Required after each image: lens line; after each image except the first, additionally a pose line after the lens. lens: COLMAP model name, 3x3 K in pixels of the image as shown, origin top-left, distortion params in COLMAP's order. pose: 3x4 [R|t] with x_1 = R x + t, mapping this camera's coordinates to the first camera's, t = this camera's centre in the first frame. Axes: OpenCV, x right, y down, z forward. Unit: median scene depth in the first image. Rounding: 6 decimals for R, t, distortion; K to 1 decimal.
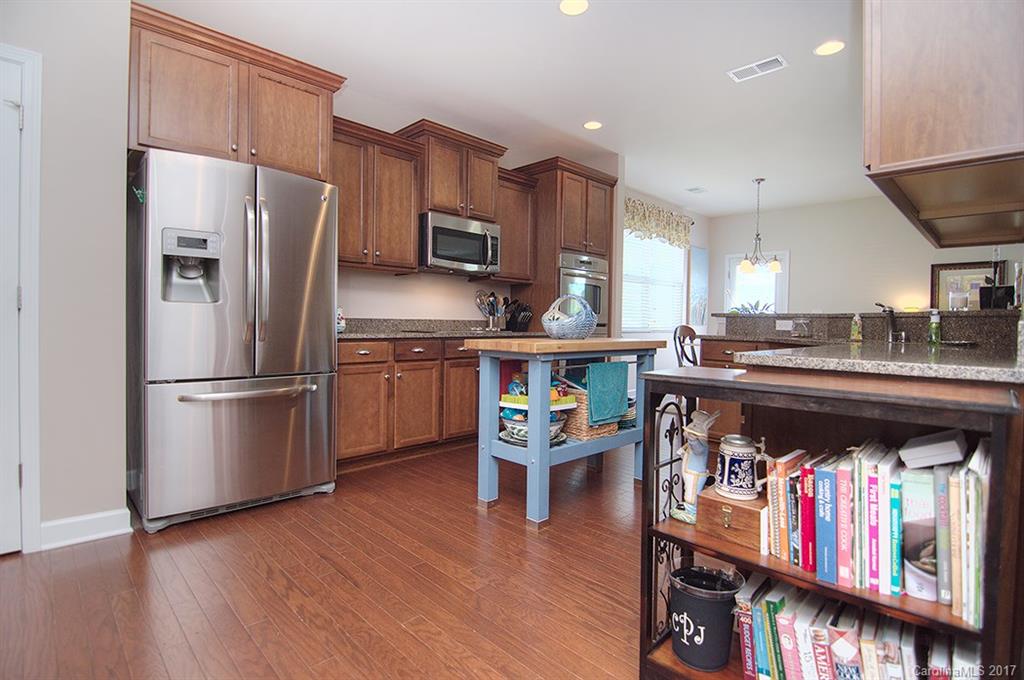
lens RADIAL K [[492.9, 0, 513.6], [0, 492.9, 334.0], [0, 0, 1]] dist [-0.017678, -0.000470]
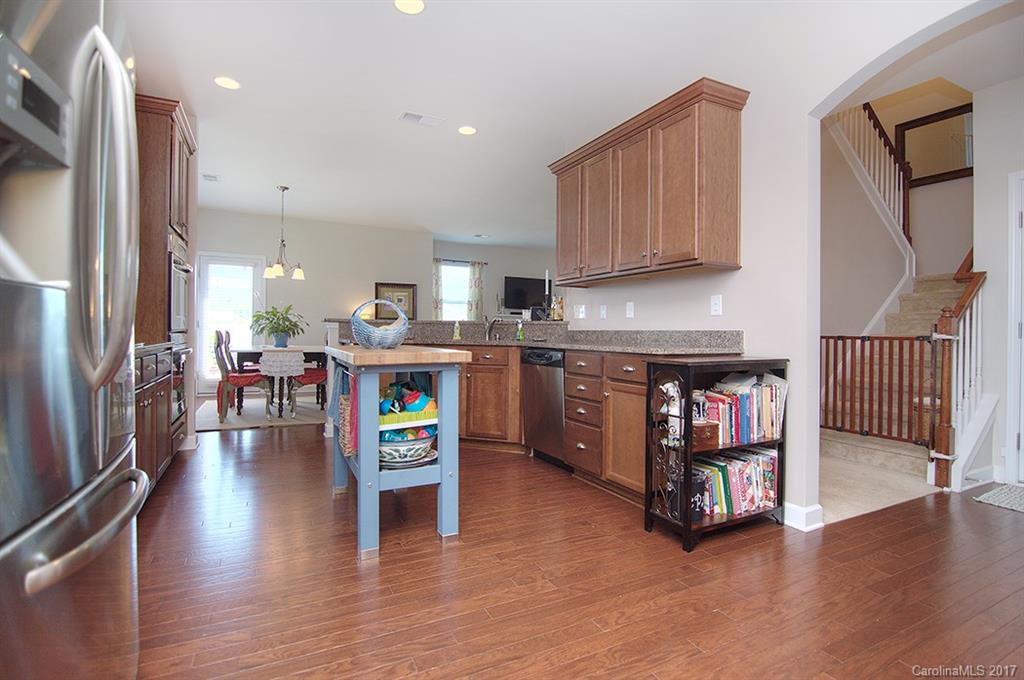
lens RADIAL K [[492.9, 0, 511.5], [0, 492.9, 333.8], [0, 0, 1]] dist [-0.017678, -0.000470]
pose [[0.313131, -0.017356, 0.949551, -0.821812], [0.019230, 0.999744, 0.011932, -0.026797], [-0.949515, 0.014523, 0.313384, 0.565495]]
